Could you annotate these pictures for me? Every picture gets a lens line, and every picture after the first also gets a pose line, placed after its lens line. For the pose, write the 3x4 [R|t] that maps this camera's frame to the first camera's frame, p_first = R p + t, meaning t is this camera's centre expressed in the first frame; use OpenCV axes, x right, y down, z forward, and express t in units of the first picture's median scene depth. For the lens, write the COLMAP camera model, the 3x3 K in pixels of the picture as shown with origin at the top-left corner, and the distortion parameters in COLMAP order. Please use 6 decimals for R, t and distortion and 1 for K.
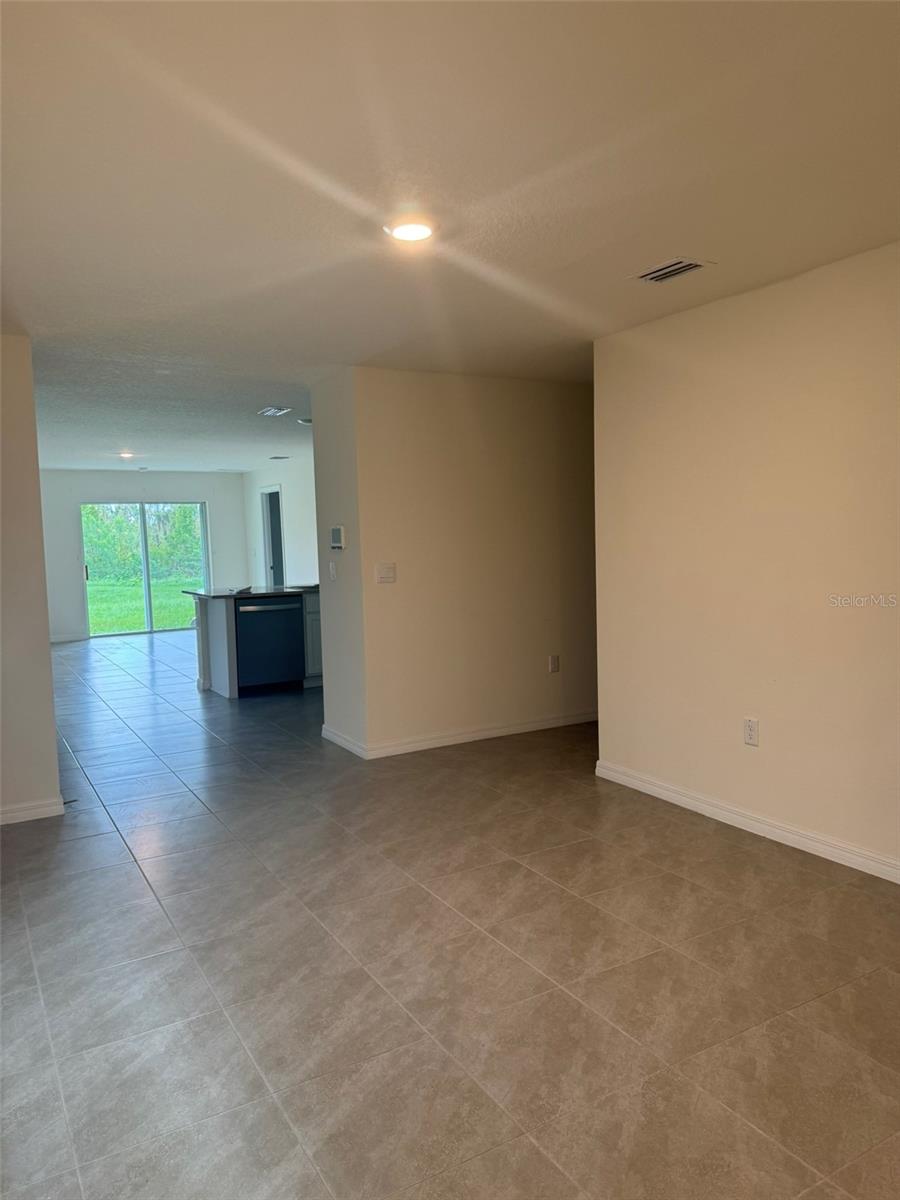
lens RADIAL K [[844.5, 0, 444.0], [0, 844.5, 596.0], [0, 0, 1]] dist [0.054180, -0.060506]
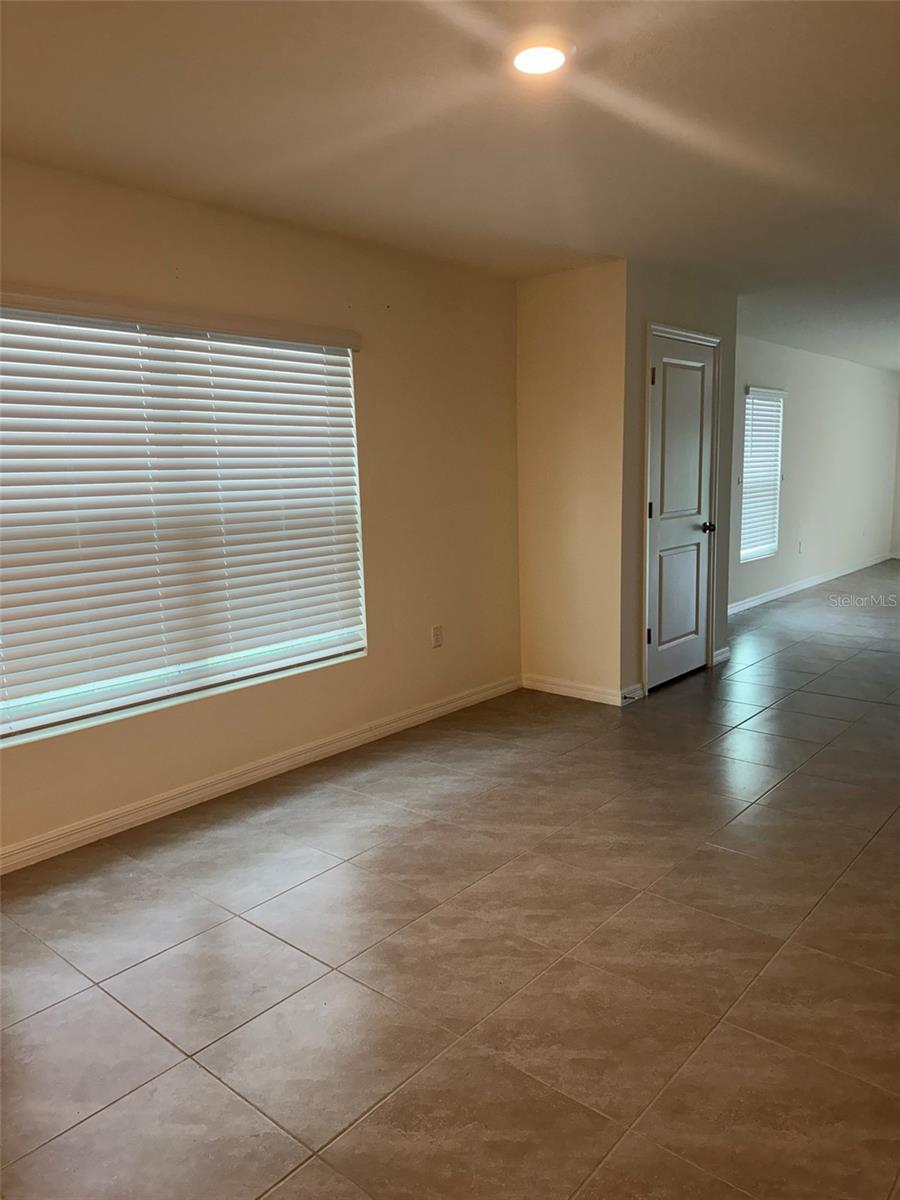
lens RADIAL K [[844.5, 0, 445.1], [0, 844.5, 601.6], [0, 0, 1]] dist [0.054180, -0.060506]
pose [[0.339745, 0.175109, -0.924073, 0.671513], [-0.069657, 0.984501, 0.160950, -0.051731], [0.937935, 0.009686, 0.346677, 0.608068]]
